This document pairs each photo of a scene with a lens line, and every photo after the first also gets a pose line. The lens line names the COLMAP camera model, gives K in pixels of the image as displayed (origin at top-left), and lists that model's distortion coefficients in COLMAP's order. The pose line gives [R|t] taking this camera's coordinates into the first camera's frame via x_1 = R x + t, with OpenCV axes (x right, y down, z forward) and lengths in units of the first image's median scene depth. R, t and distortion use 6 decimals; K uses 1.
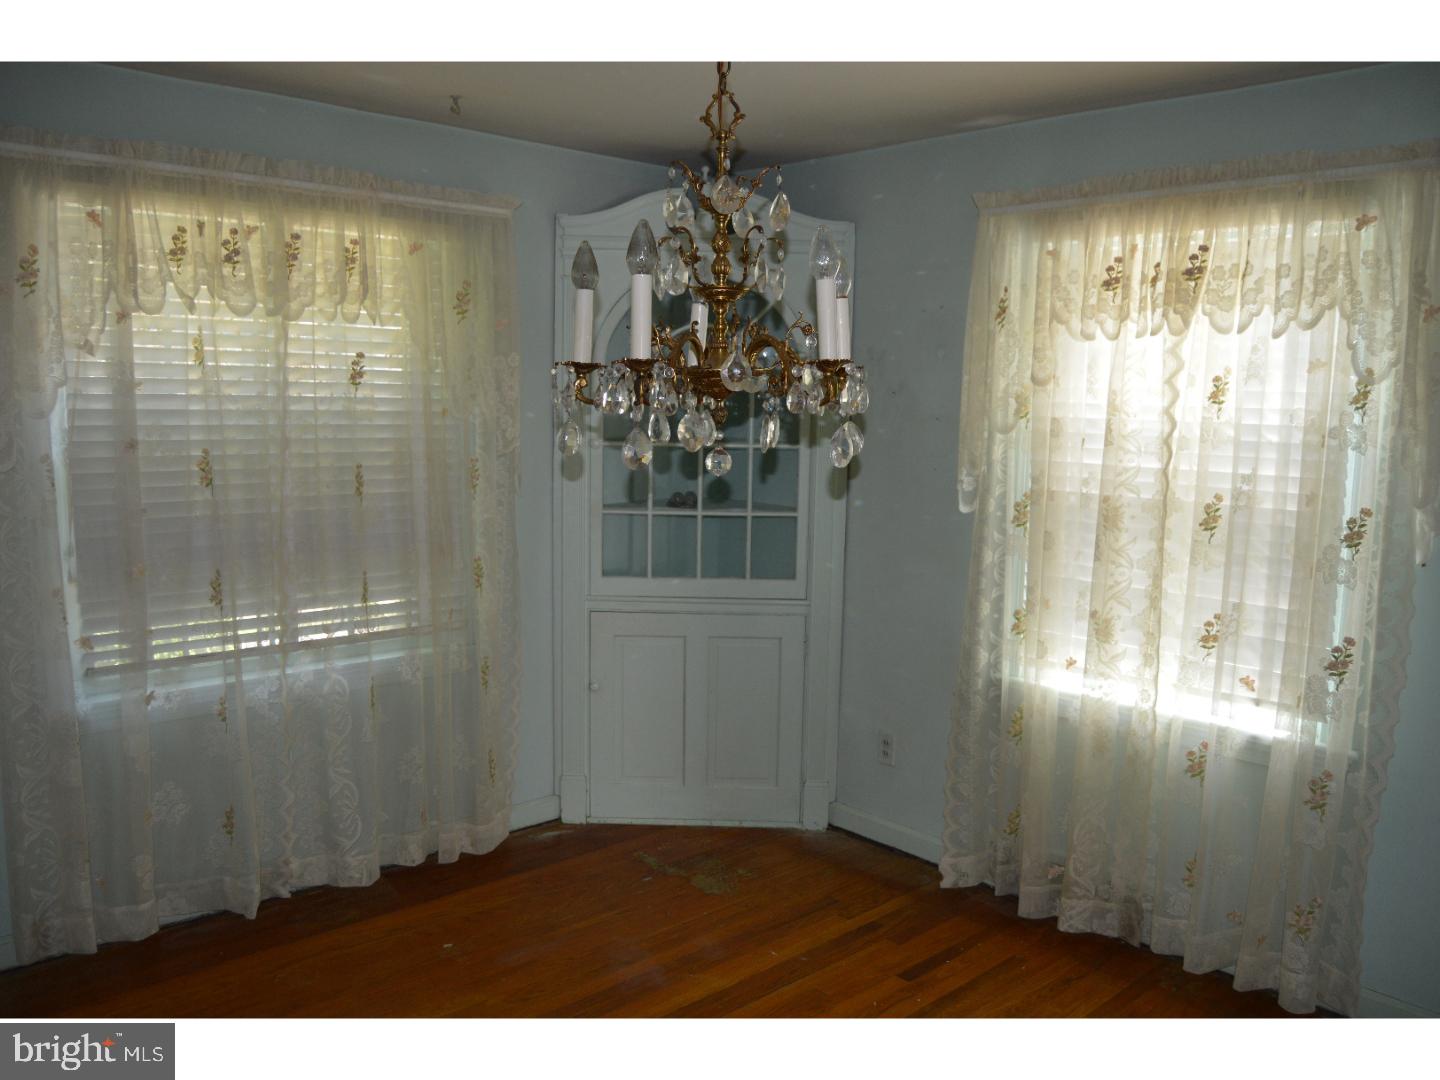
lens RADIAL K [[1149.7, 0, 728.7], [0, 1149.7, 544.6], [0, 0, 1]] dist [-0.089785, 0.037565]
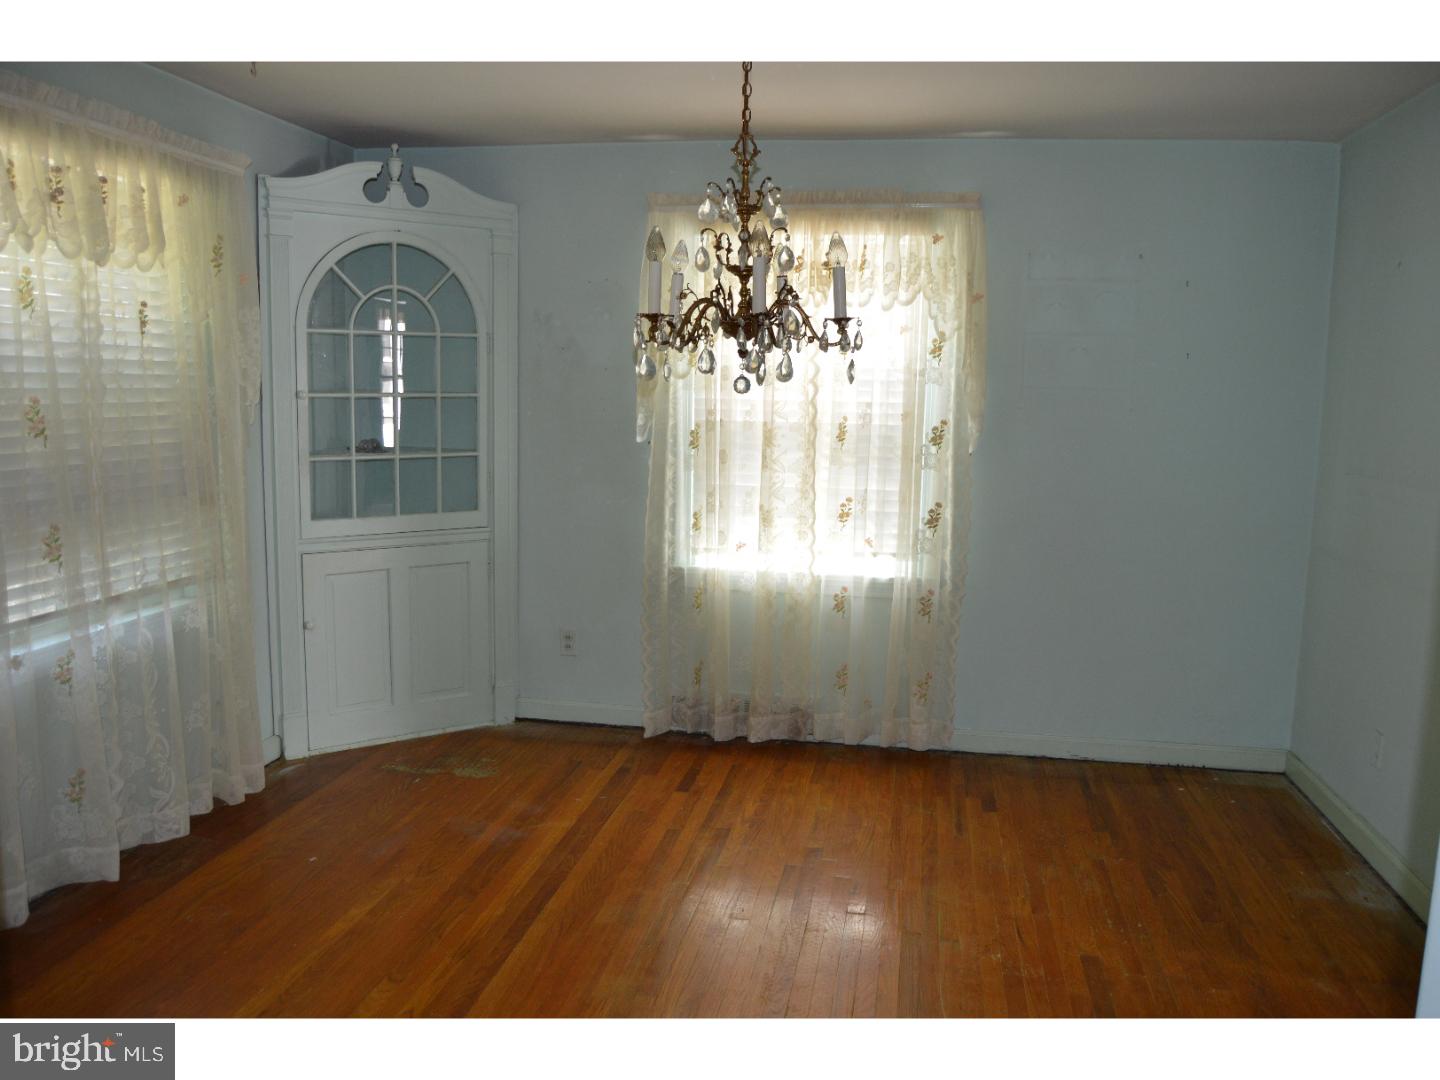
lens RADIAL K [[1149.7, 0, 728.7], [0, 1149.7, 544.6], [0, 0, 1]] dist [-0.089785, 0.037565]
pose [[0.795418, -0.088755, 0.599528, -0.550710], [0.074644, 0.996034, 0.048421, 0.035153], [-0.601448, 0.006237, 0.798888, -0.093079]]
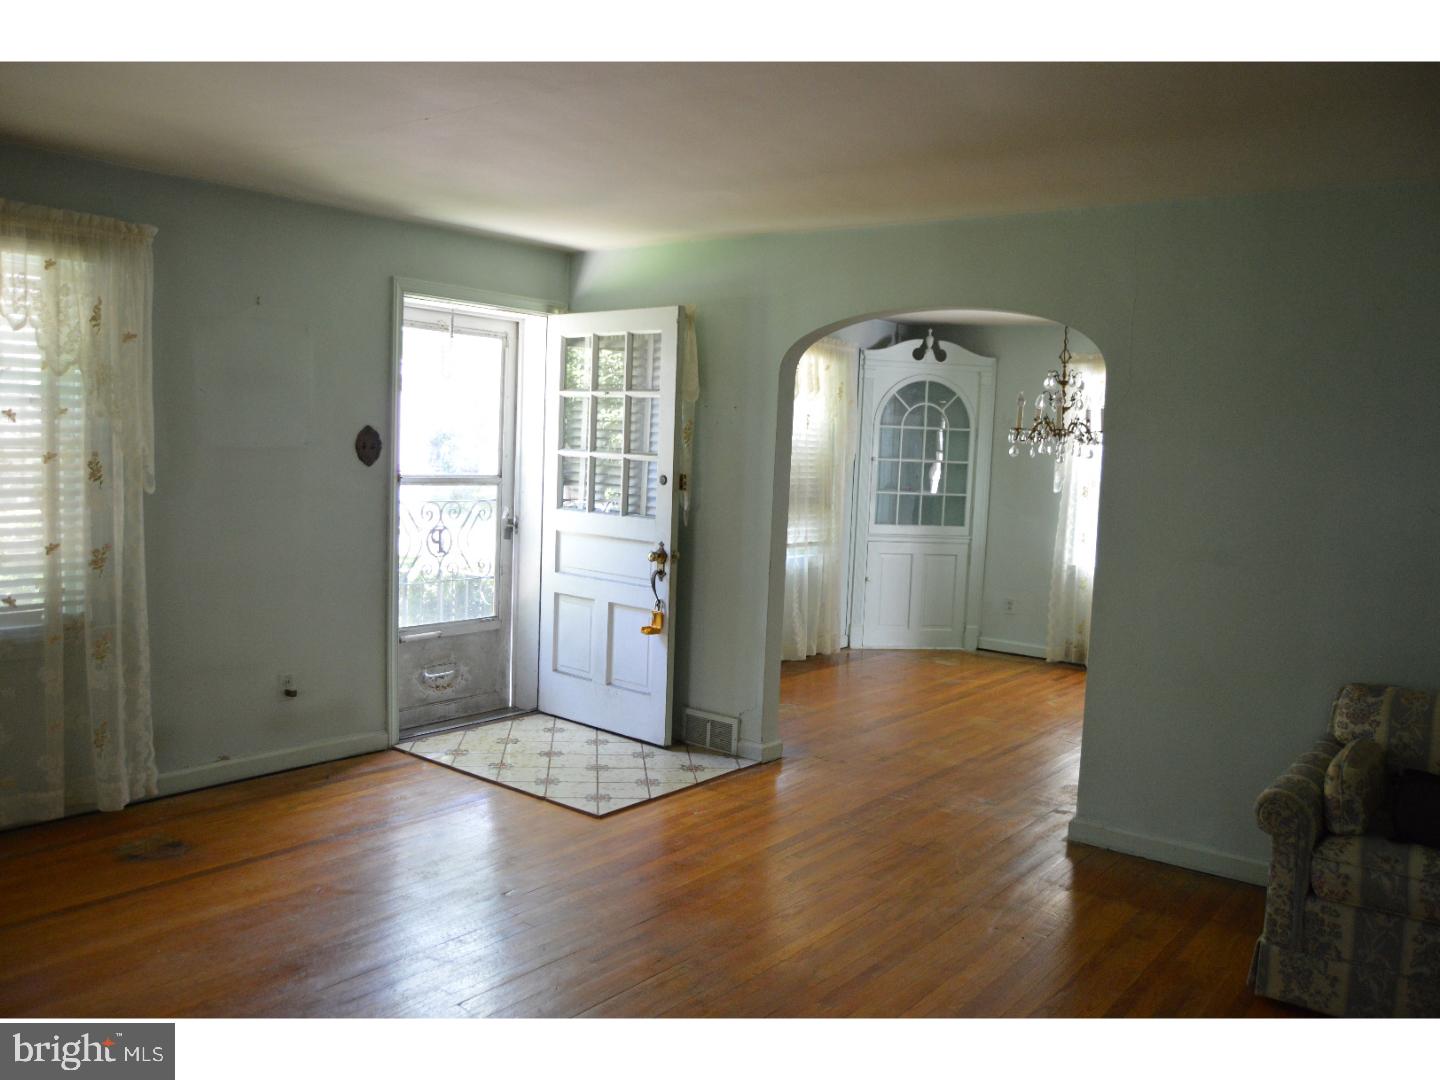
lens RADIAL K [[1149.7, 0, 728.7], [0, 1149.7, 544.6], [0, 0, 1]] dist [-0.089785, 0.037565]
pose [[0.986739, 0.005566, 0.162220, -0.881007], [-0.000082, 0.999429, -0.033791, 0.167742], [-0.162315, 0.033329, 0.986176, -1.226868]]
